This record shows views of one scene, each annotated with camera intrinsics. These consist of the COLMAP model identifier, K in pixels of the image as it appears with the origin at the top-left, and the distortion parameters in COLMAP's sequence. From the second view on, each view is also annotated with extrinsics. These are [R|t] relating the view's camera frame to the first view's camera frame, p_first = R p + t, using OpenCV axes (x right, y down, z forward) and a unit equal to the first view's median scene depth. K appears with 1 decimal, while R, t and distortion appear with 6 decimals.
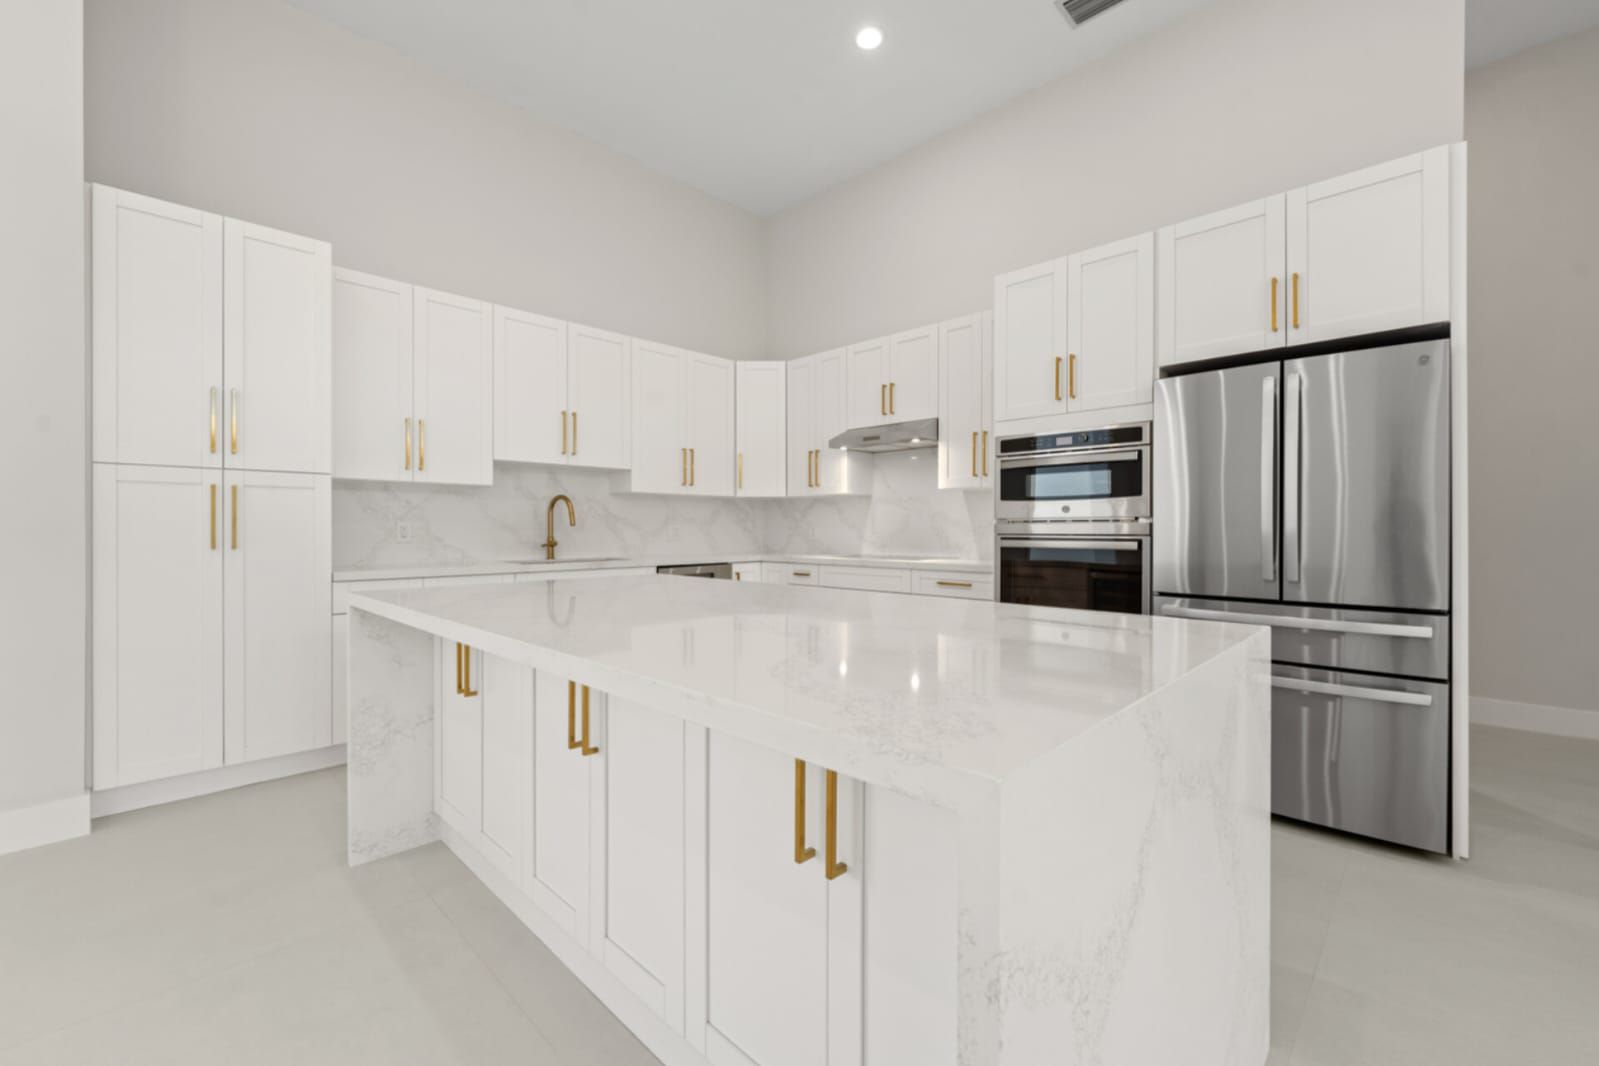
lens RADIAL K [[650.5, 0, 799.5], [0, 650.5, 533.0], [0, 0, 1]] dist [-0.000553, 0.007868]
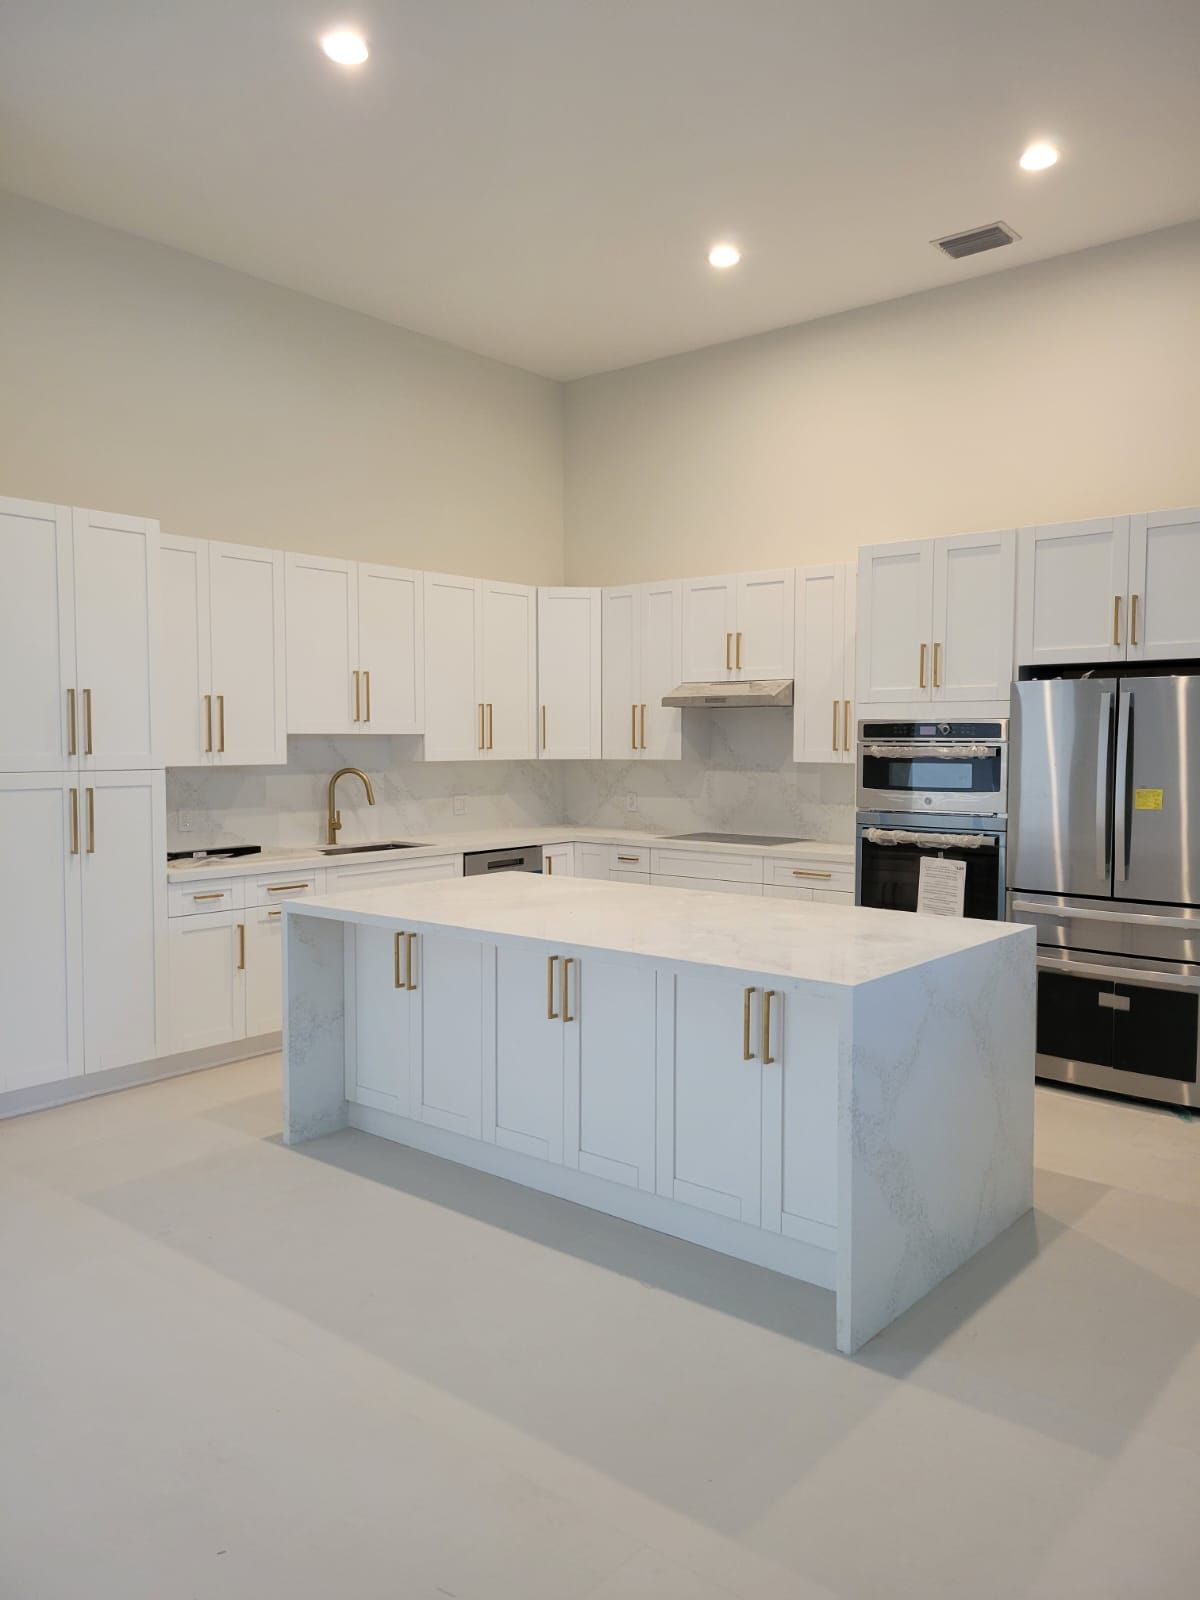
lens RADIAL K [[1213.9, 0, 600.0], [0, 1213.9, 800.0], [0, 0, 1]] dist [0.054619, -0.005239]
pose [[0.996675, -0.003188, 0.081423, -0.200324], [-0.001059, 0.998643, 0.052061, -0.116655], [-0.081478, -0.051974, 0.995319, -0.679096]]
